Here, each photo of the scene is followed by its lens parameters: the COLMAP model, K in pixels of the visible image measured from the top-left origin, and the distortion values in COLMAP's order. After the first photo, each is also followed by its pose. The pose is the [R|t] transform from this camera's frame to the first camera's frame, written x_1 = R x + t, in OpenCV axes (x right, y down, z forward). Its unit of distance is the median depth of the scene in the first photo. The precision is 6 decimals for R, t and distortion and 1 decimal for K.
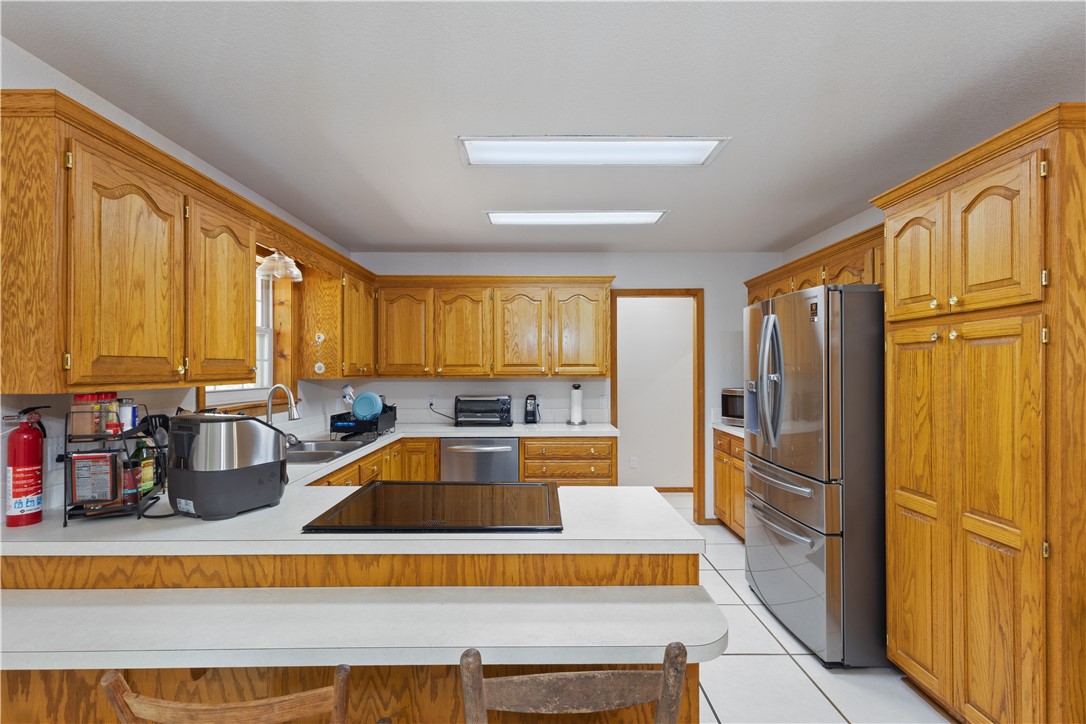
lens RADIAL K [[501.2, 0, 540.4], [0, 501.2, 367.8], [0, 0, 1]] dist [0.005042, 0.001979]
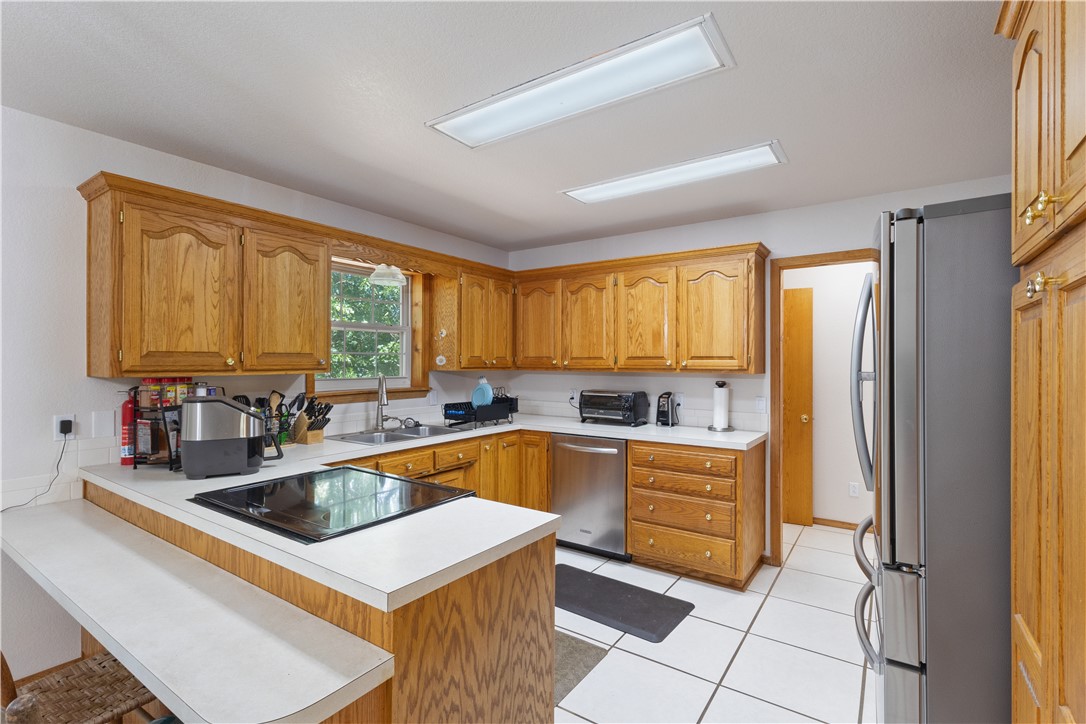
lens RADIAL K [[501.2, 0, 542.6], [0, 501.2, 360.8], [0, 0, 1]] dist [0.005042, 0.001979]
pose [[0.820320, 0.000788, -0.571904, 0.381732], [-0.001228, 0.999999, -0.000383, 0.000873], [0.571903, 0.001016, 0.820321, 0.216351]]
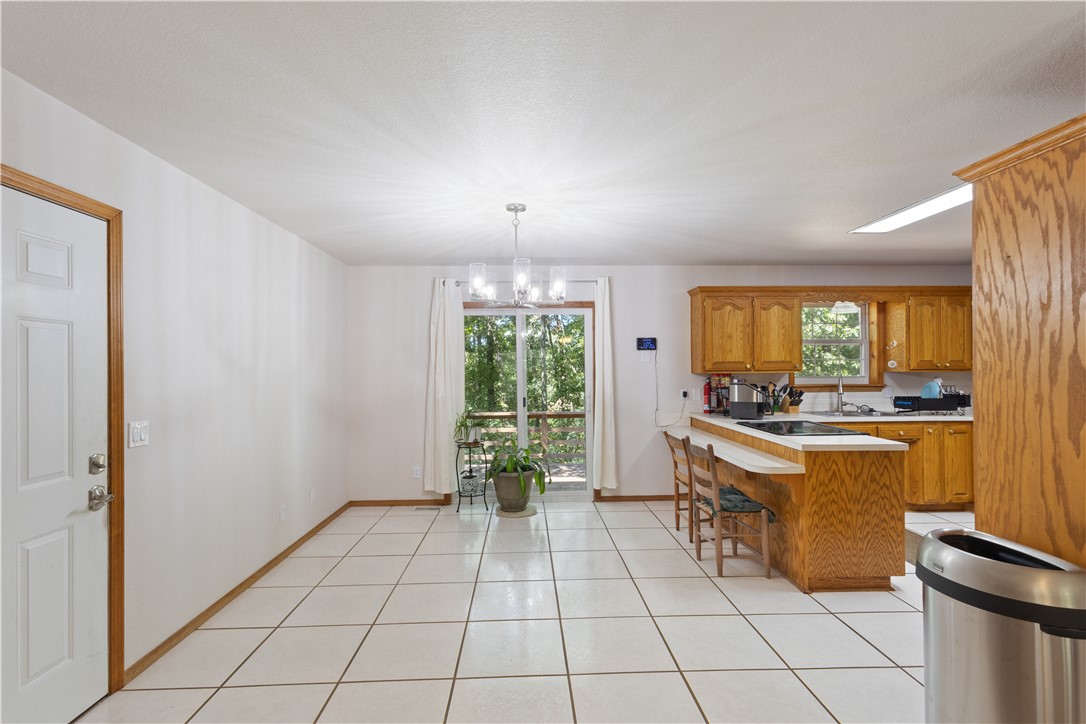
lens RADIAL K [[501.2, 0, 545.8], [0, 501.2, 364.0], [0, 0, 1]] dist [0.005042, 0.001979]
pose [[0.033436, -0.006351, -0.999421, 1.010115], [0.008638, 0.999944, -0.006065, 0.000046], [0.999404, -0.008431, 0.033489, -0.072841]]
